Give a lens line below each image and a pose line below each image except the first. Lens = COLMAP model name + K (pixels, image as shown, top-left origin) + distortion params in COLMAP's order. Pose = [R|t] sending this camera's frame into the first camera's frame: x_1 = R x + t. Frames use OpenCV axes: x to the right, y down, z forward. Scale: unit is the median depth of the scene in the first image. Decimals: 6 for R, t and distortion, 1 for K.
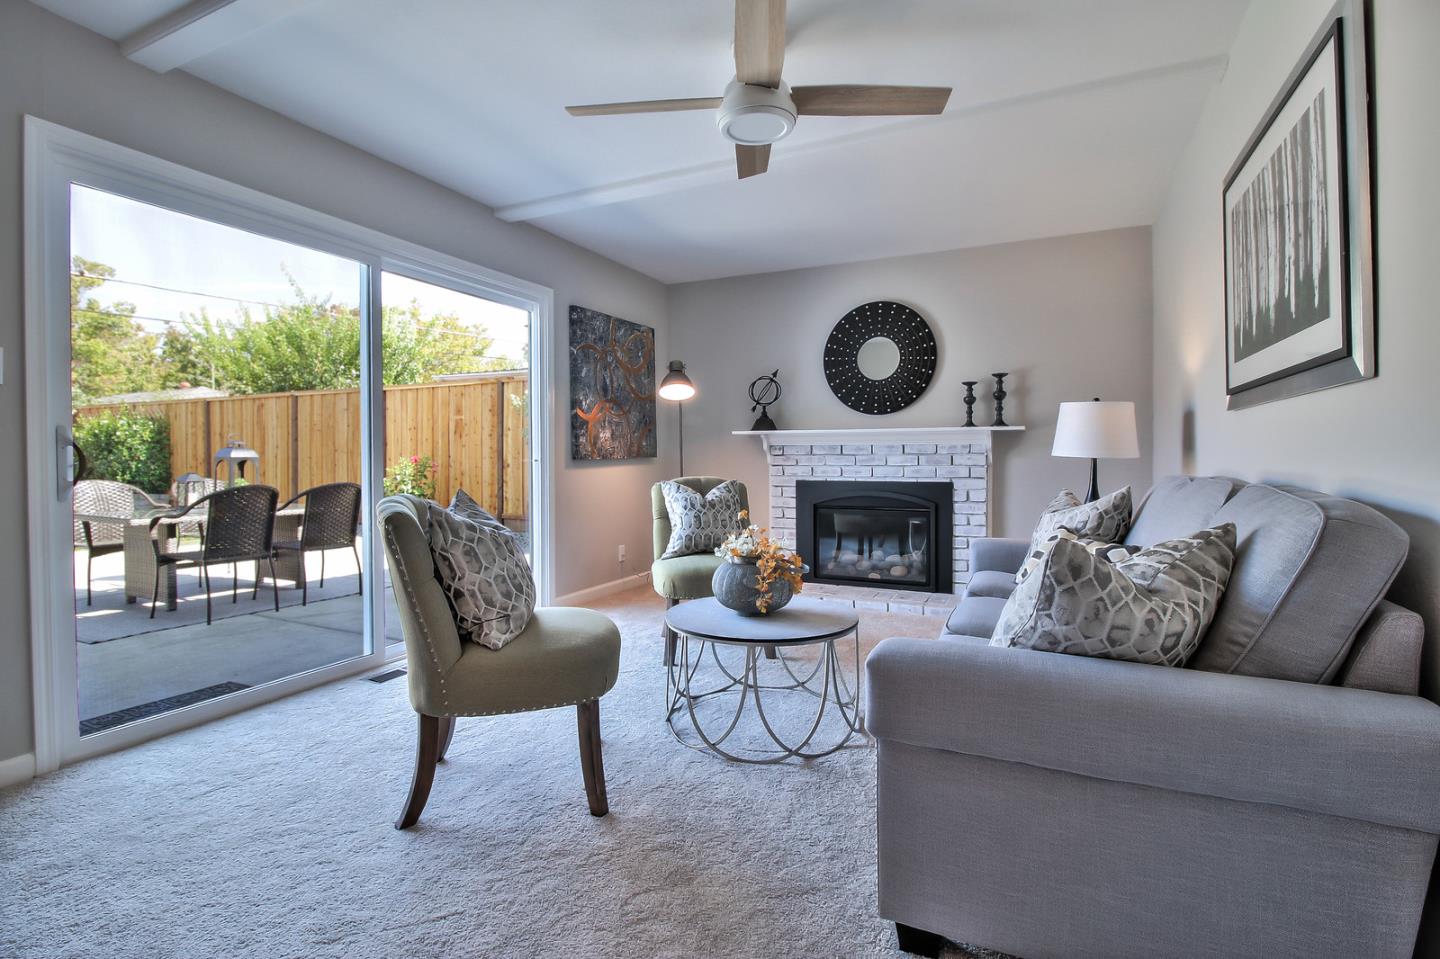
lens RADIAL K [[681.3, 0, 718.0], [0, 681.3, 460.8], [0, 0, 1]] dist [-0.014844, -0.000427]
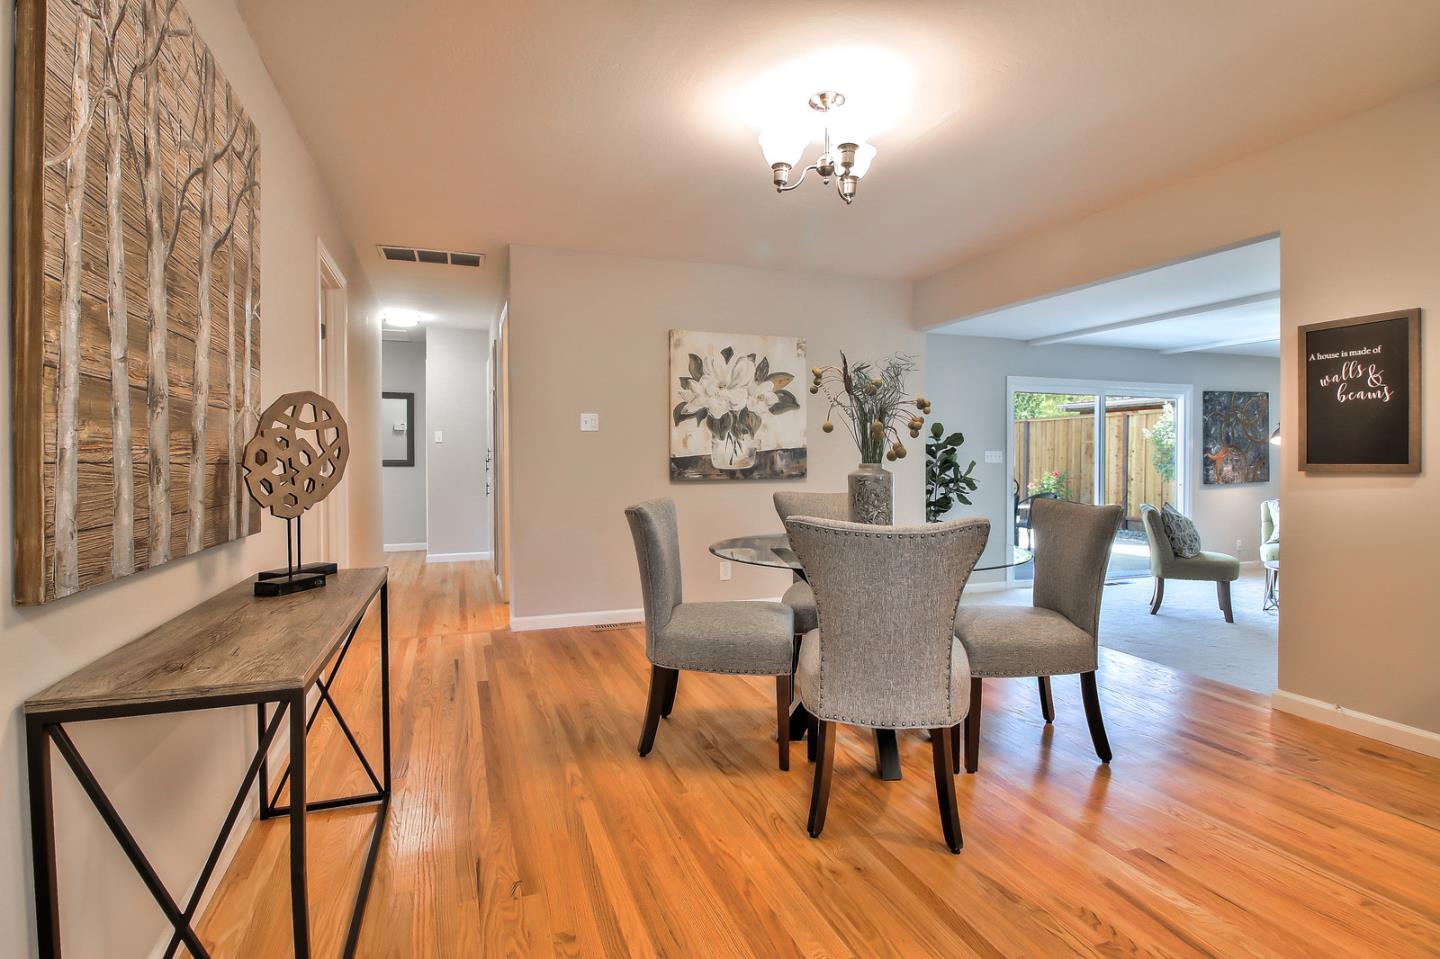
lens RADIAL K [[711.3, 0, 718.3], [0, 711.3, 468.5], [0, 0, 1]] dist [-0.010973, -0.000753]
pose [[0.715912, 0.012781, -0.698074, 0.140928], [-0.004951, 0.999900, 0.013230, -0.056303], [0.698173, -0.006015, 0.715904, -1.054740]]
